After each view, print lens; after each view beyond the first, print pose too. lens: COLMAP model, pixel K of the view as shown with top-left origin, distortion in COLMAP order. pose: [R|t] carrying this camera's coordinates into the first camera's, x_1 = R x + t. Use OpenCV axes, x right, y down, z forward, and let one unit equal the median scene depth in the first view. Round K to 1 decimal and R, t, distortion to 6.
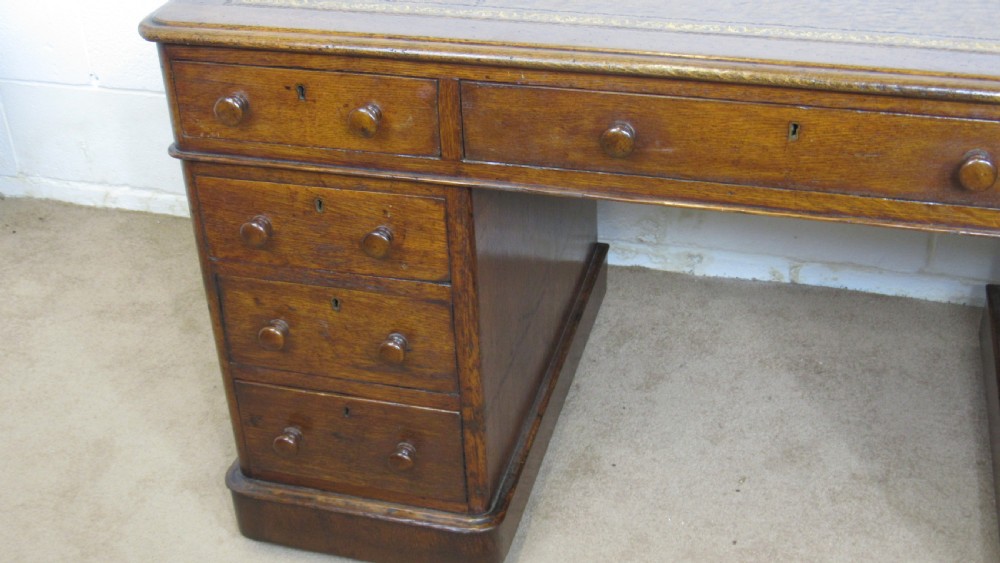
lens RADIAL K [[1224.3, 0, 504.4], [0, 1224.3, 286.3], [0, 0, 1]] dist [-0.063763, 0.000000]
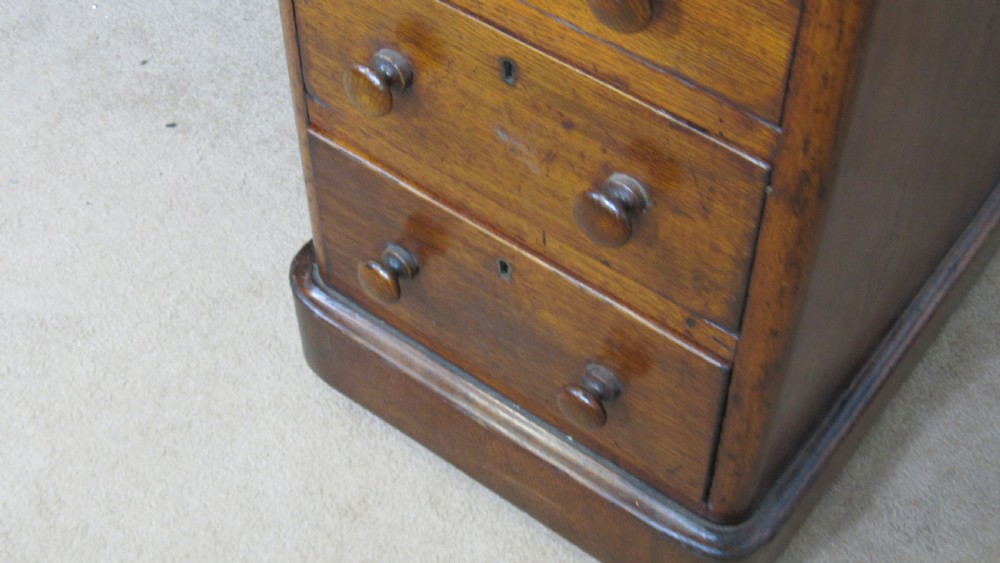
lens RADIAL K [[1568.0, 0, 529.7], [0, 1568.0, 269.6], [0, 0, 1]] dist [-0.107647, 0.000000]
pose [[0.929061, 0.306958, -0.206451, 0.599070], [-0.224150, 0.911092, 0.345931, -0.027023], [0.294282, -0.275115, 0.915265, 0.257998]]
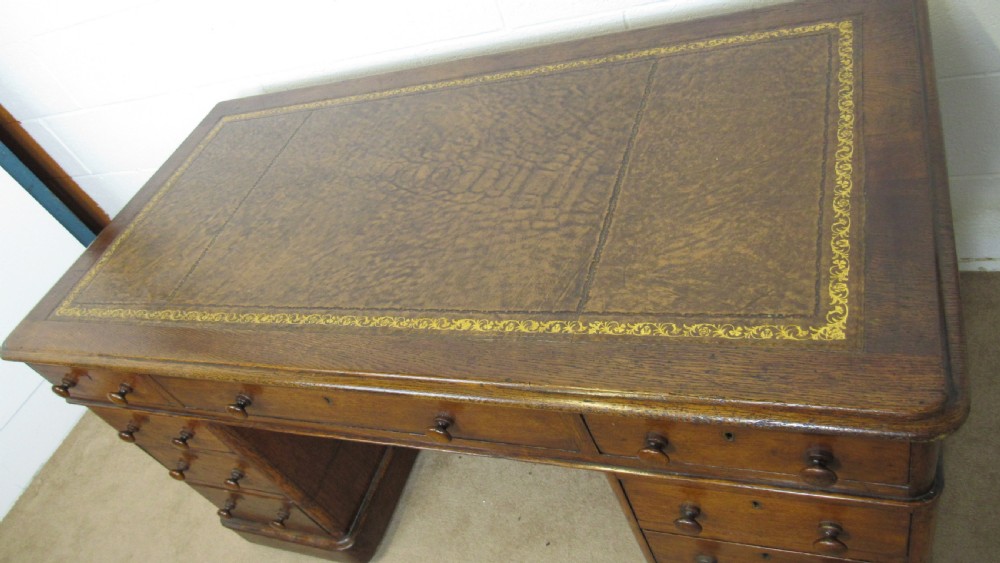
lens RADIAL K [[718.0, 0, 504.3], [0, 718.0, 280.6], [0, 0, 1]] dist [-0.033122, 0.013910]
pose [[0.948399, -0.175539, -0.264057, 0.465128], [0.231708, 0.952164, 0.199238, -0.260777], [0.216451, -0.250141, 0.943705, 0.224240]]
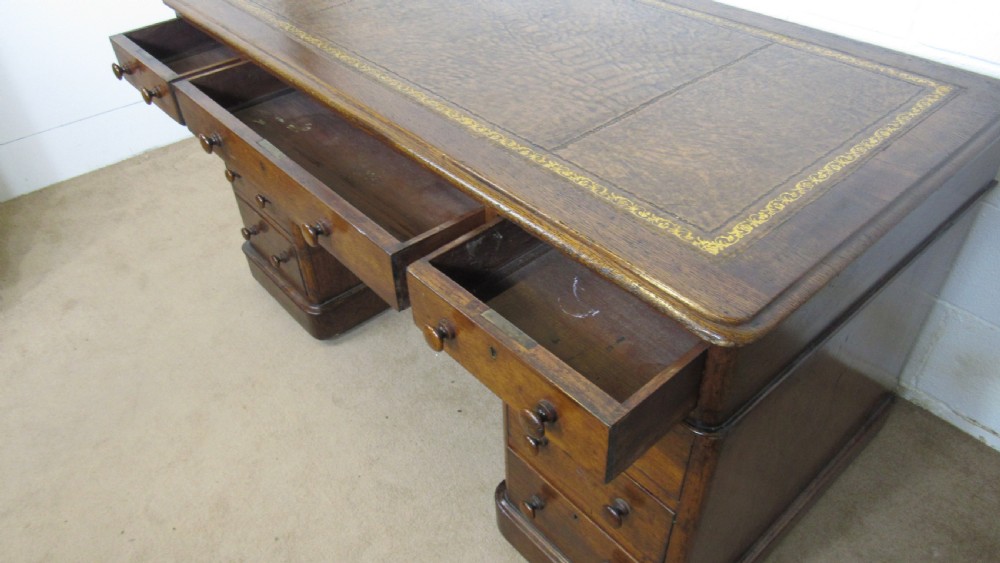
lens RADIAL K [[718.0, 0, 506.2], [0, 718.0, 286.5], [0, 0, 1]] dist [-0.033122, 0.013910]
pose [[0.832819, 0.360949, -0.419676, 0.618220], [-0.292105, 0.930575, 0.220694, -0.148900], [0.470199, -0.061209, 0.880435, 0.184070]]
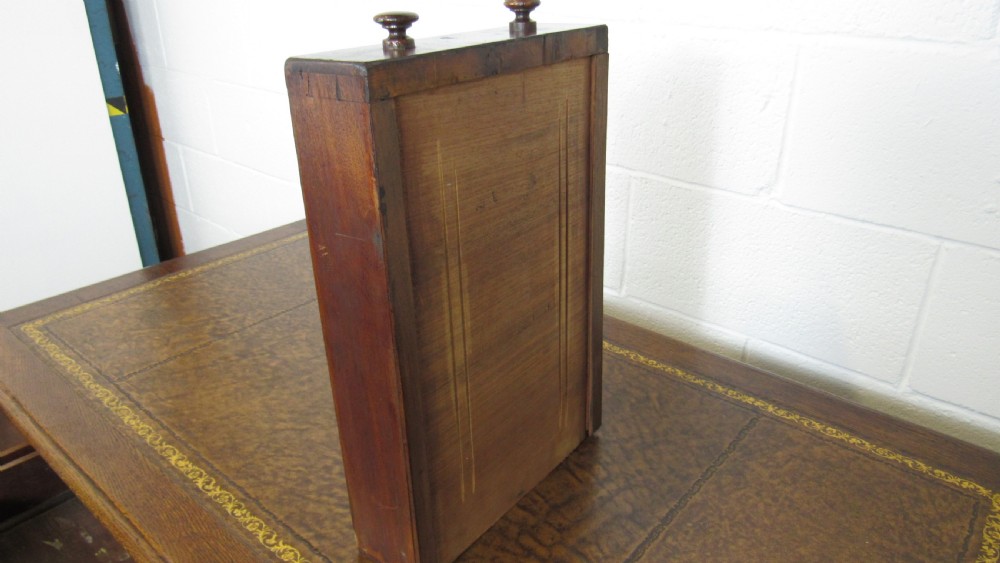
lens RADIAL K [[718.0, 0, 504.2], [0, 718.0, 278.3], [0, 0, 1]] dist [-0.033122, 0.013910]
pose [[0.905682, 0.216081, -0.364759, 0.460190], [-0.259201, 0.963055, -0.073079, -0.300884], [0.335492, 0.160732, 0.928230, 0.340761]]
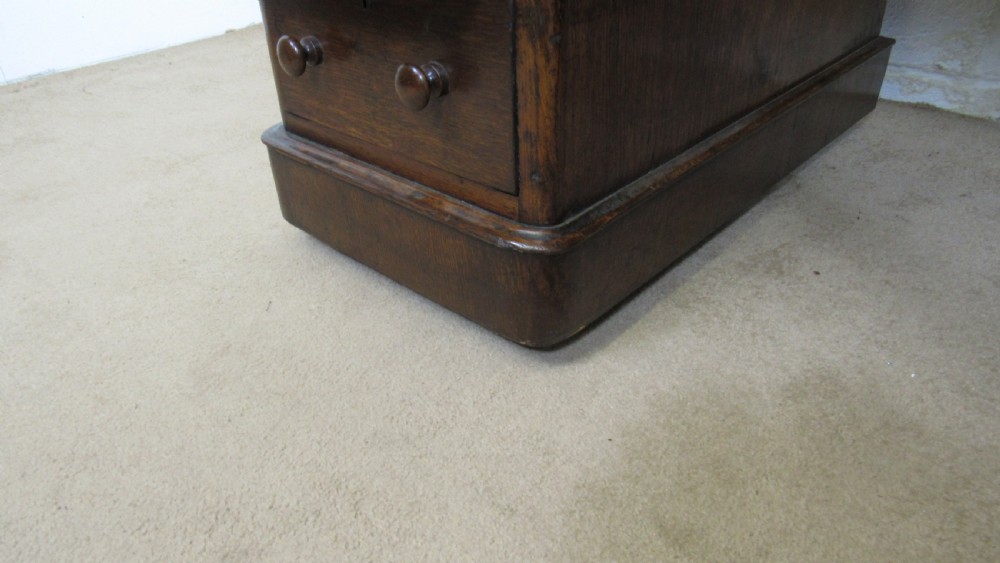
lens RADIAL K [[718.0, 0, 501.6], [0, 718.0, 276.3], [0, 0, 1]] dist [-0.033122, 0.013910]
pose [[0.888307, 0.249803, -0.385369, 0.095559], [-0.245466, 0.967465, 0.061308, 0.181809], [0.388146, 0.040135, 0.920724, 0.642448]]
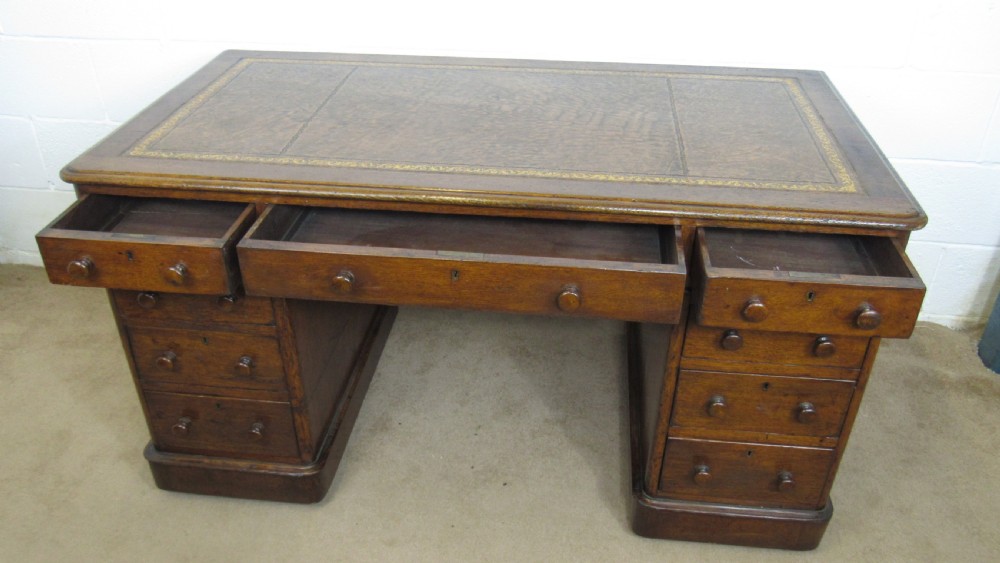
lens RADIAL K [[813.4, 0, 504.9], [0, 813.4, 283.8], [0, 0, 1]] dist [-0.042866, 0.012061]
pose [[0.986675, -0.048510, 0.155306, 0.075294], [0.048368, 0.998819, 0.004700, -0.039005], [-0.155350, 0.002874, 0.987855, -0.083940]]
